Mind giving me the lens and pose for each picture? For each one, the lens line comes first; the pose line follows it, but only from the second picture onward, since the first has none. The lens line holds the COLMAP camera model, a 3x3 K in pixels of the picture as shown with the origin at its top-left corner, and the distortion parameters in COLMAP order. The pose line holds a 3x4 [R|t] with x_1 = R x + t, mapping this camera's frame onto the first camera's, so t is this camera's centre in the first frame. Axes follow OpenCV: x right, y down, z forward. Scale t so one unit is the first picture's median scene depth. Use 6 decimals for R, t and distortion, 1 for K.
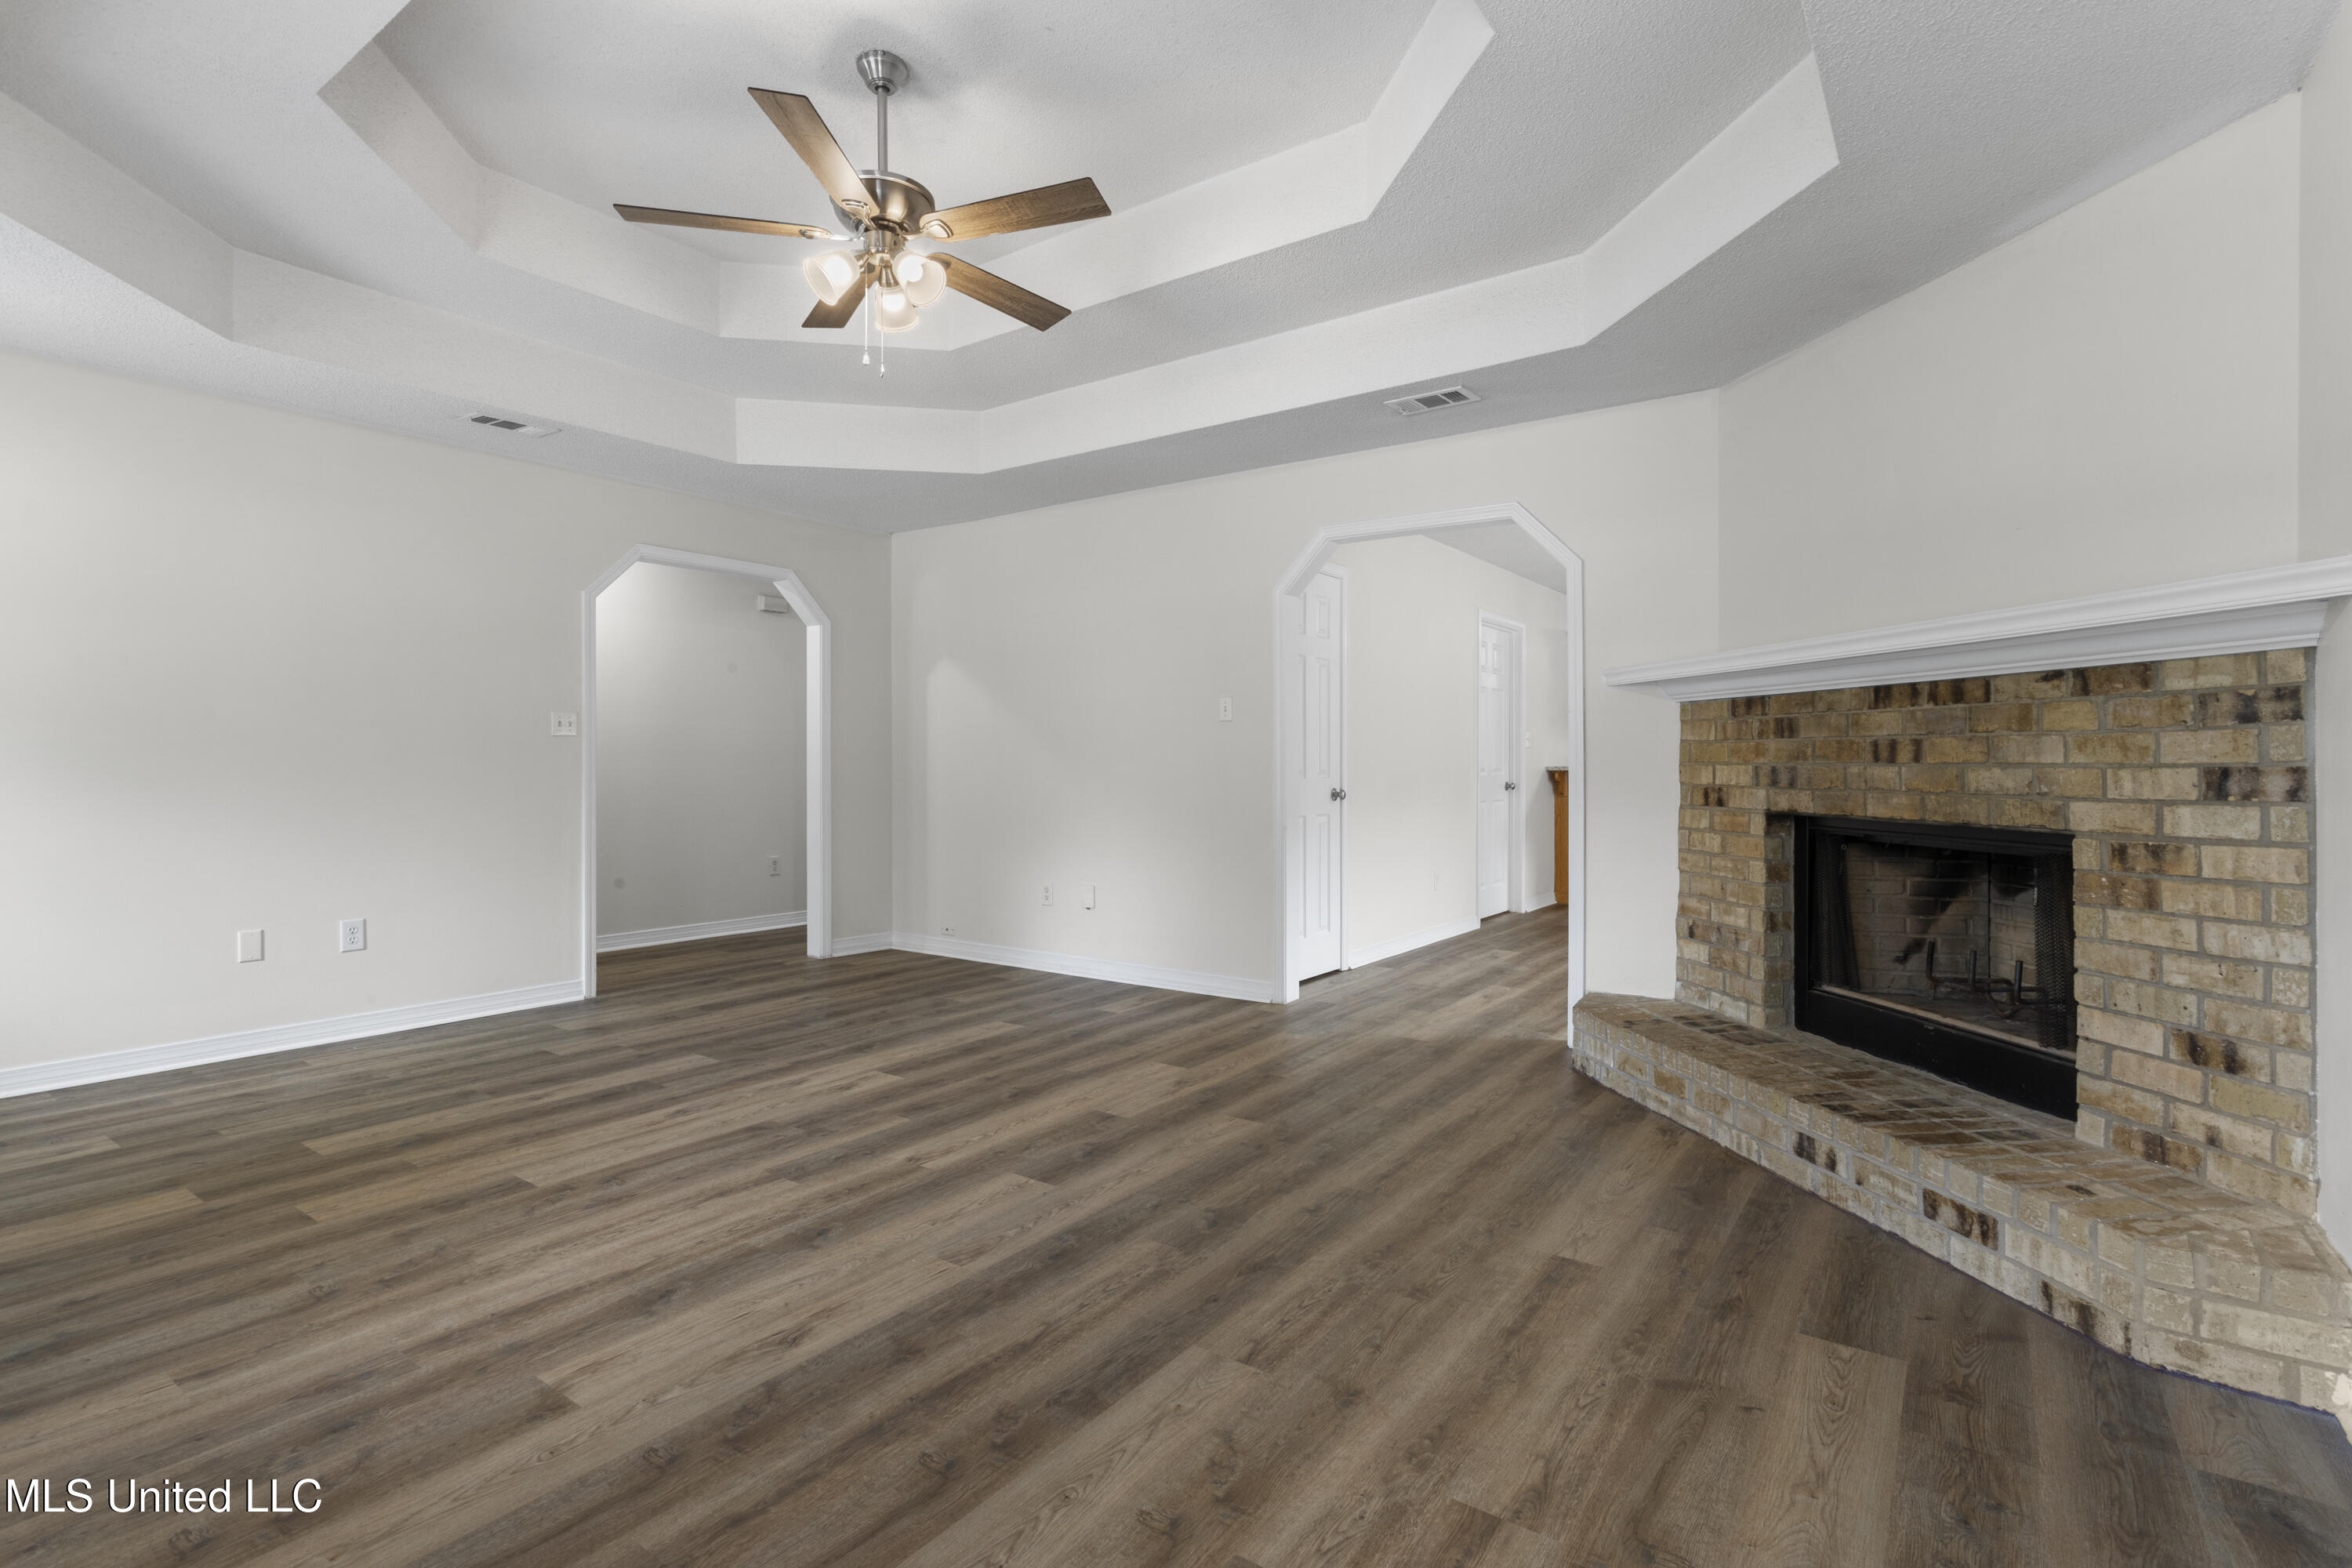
lens RADIAL K [[1118.9, 0, 1170.3], [0, 1118.9, 746.2], [0, 0, 1]] dist [0.001520, 0.000678]
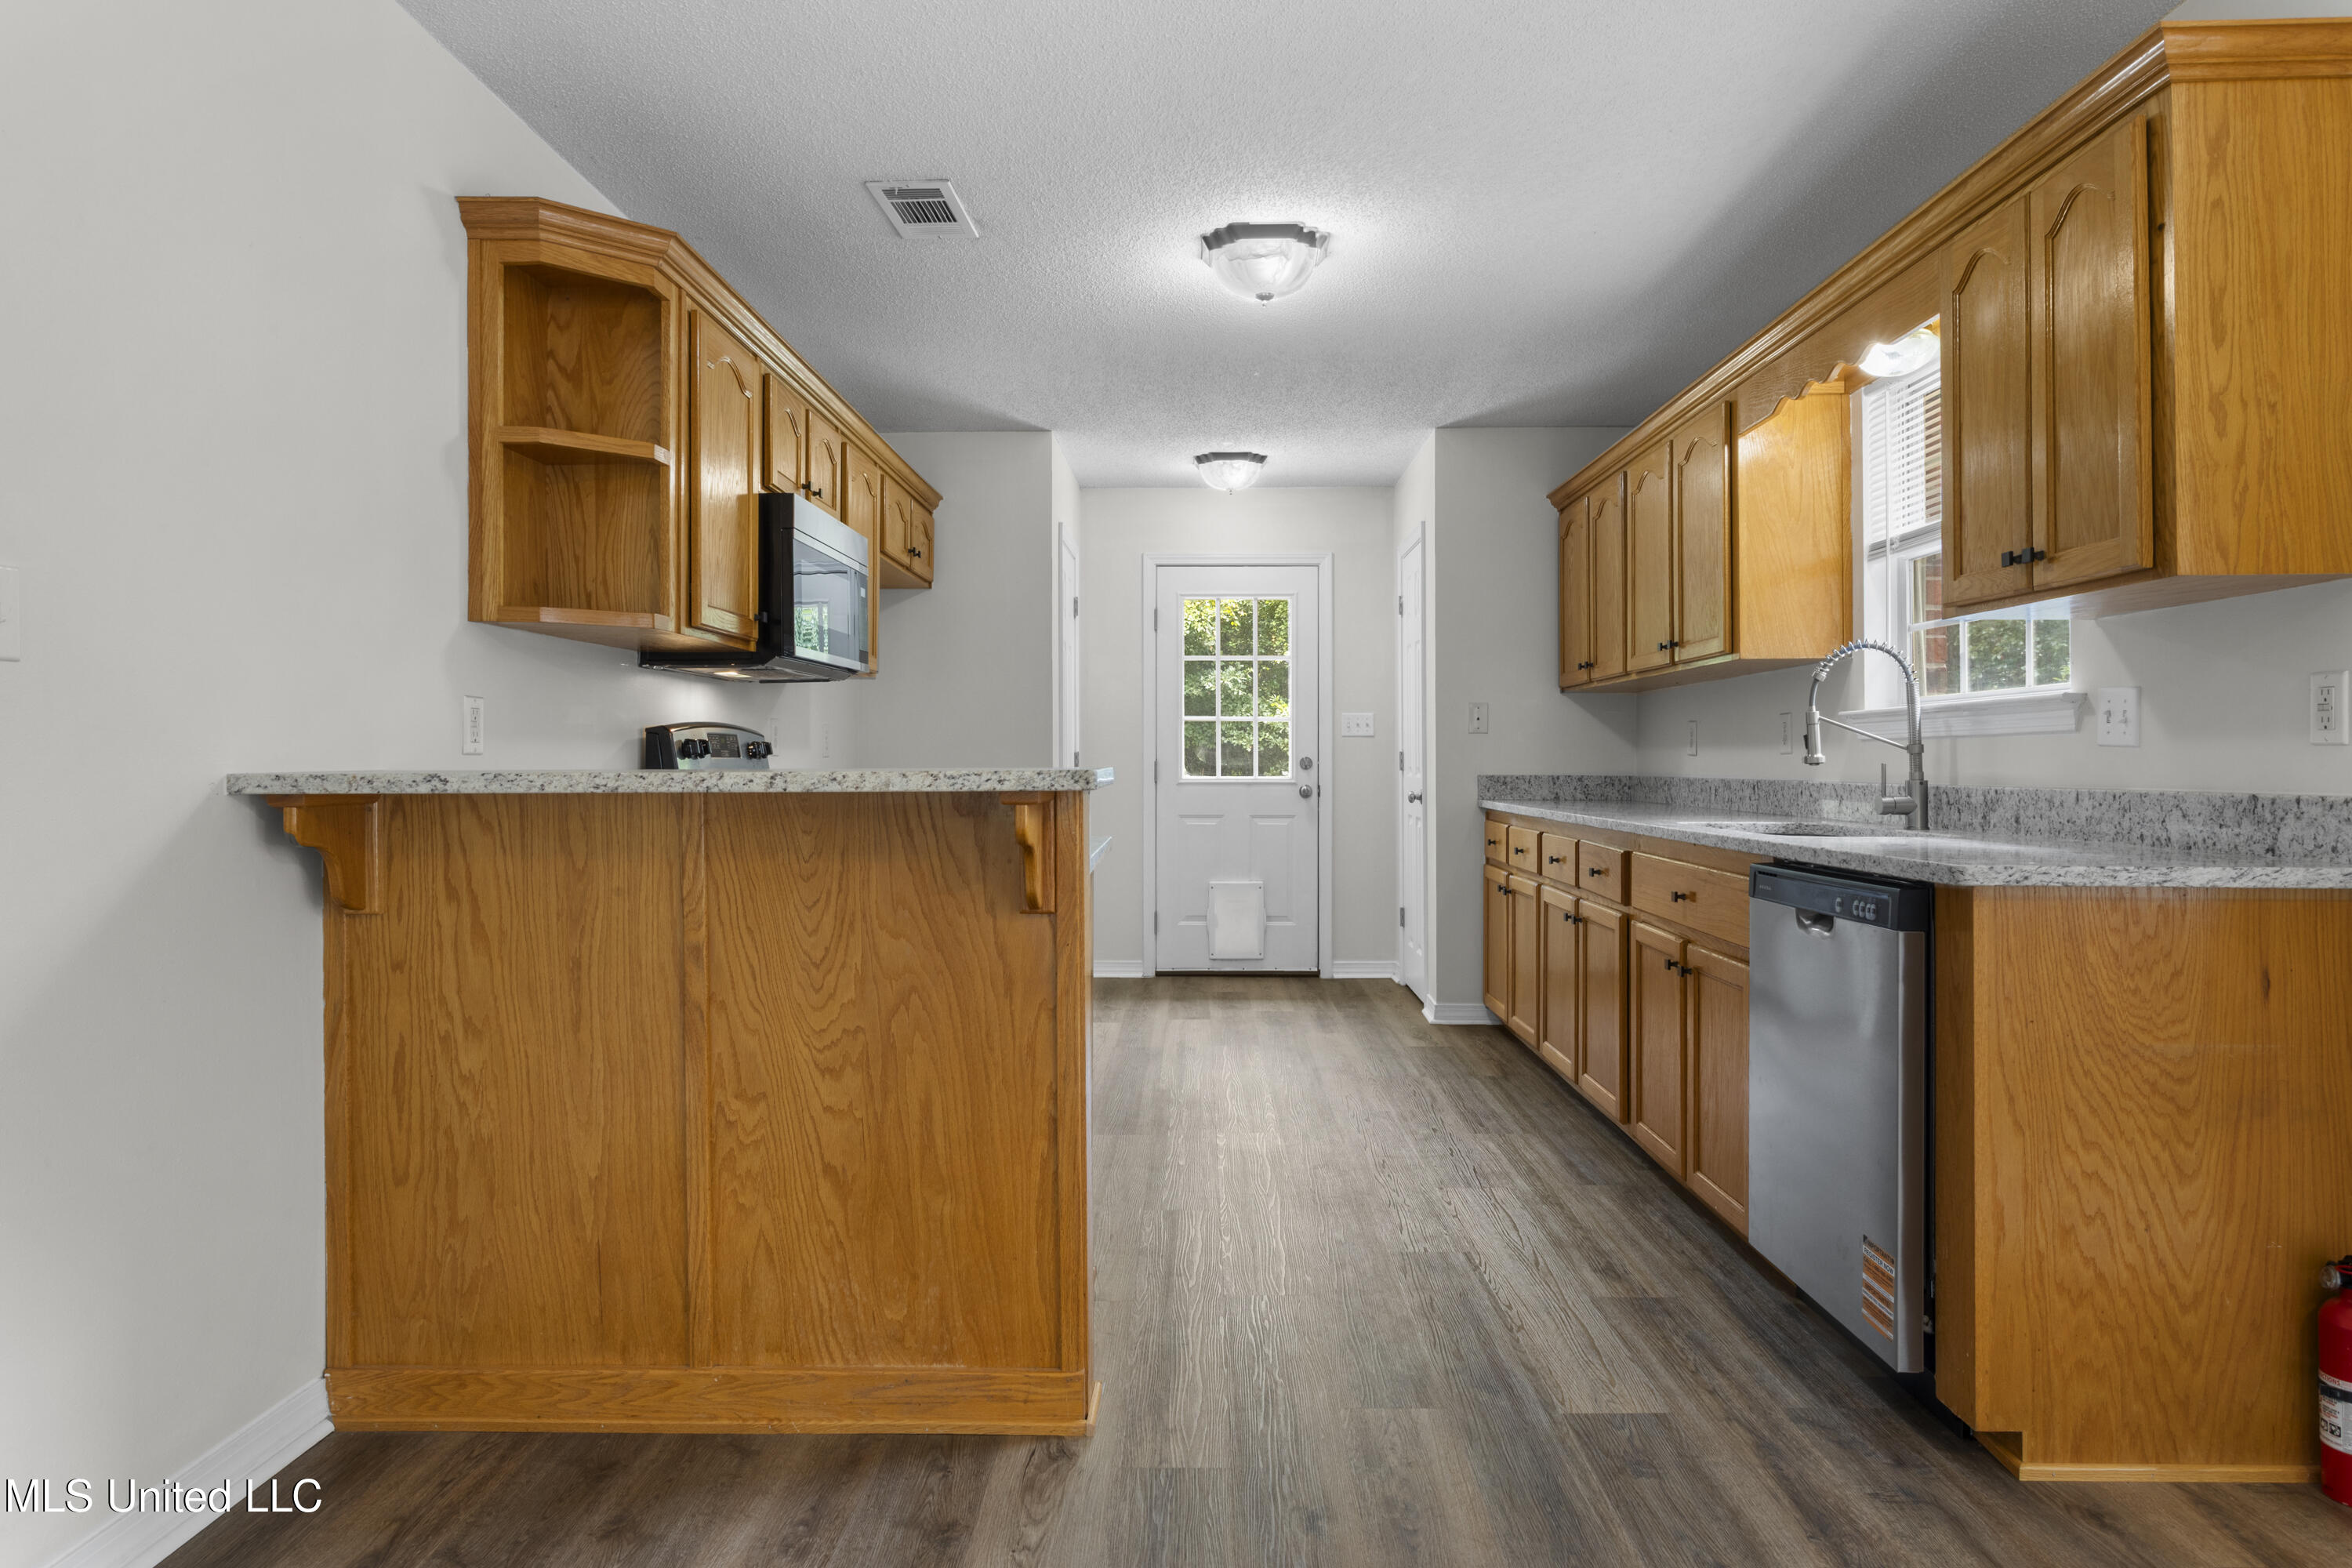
lens RADIAL K [[1389.9, 0, 1174.4], [0, 1389.9, 751.9], [0, 0, 1]] dist [-0.003248, 0.001230]
pose [[0.823899, -0.001864, 0.566734, 0.994725], [-0.004081, 0.999949, 0.009221, 0.034671], [-0.566723, -0.009910, 0.823849, 2.118993]]
